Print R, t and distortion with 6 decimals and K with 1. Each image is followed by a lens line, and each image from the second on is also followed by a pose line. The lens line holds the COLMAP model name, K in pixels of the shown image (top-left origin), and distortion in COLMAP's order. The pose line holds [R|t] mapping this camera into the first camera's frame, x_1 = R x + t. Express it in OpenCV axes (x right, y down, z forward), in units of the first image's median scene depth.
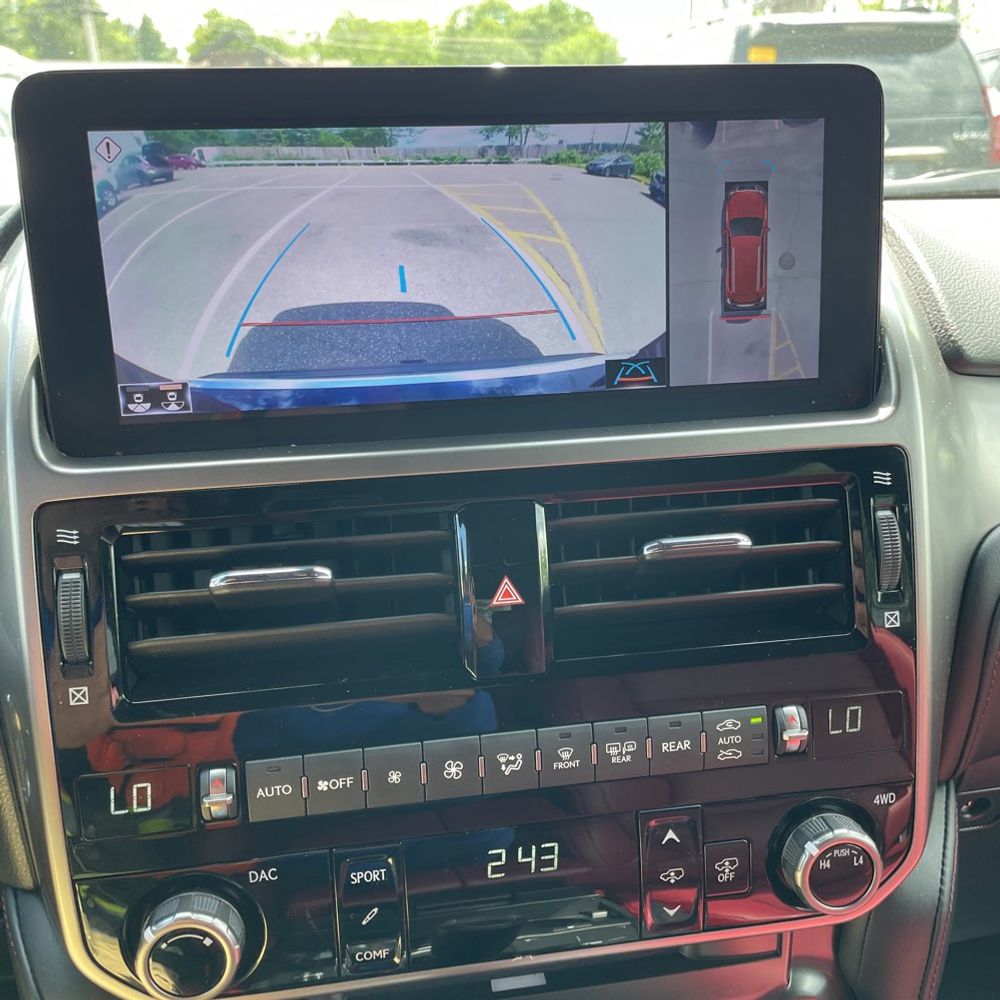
lens RADIAL K [[1015.8, 0, 501.2], [0, 1015.8, 481.4], [0, 0, 1]] dist [0.083249, -0.125419]
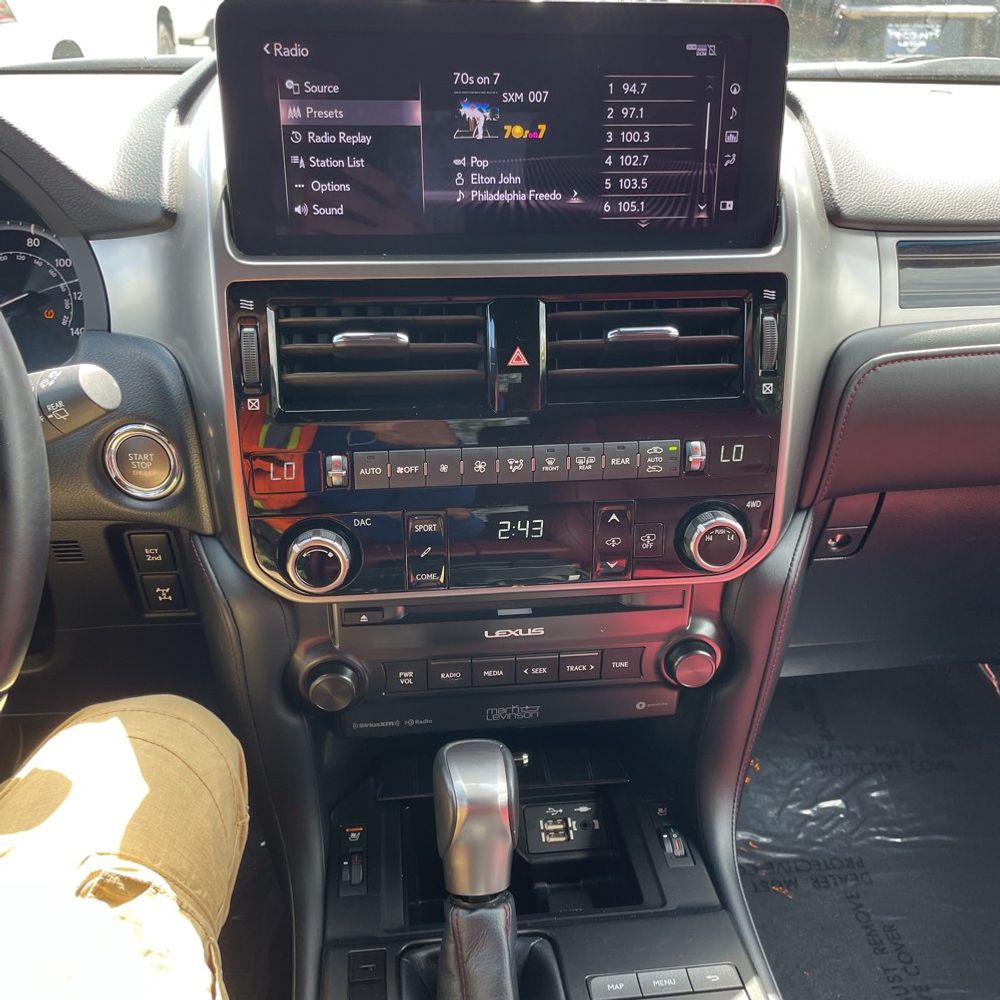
lens RADIAL K [[1028.9, 0, 504.5], [0, 1028.9, 496.9], [0, 0, 1]] dist [0.150934, -0.294733]
pose [[0.998894, 0.045705, -0.010998, 0.011146], [-0.043634, 0.988488, 0.144872, 0.088743], [0.017493, -0.144232, 0.989389, -0.588200]]
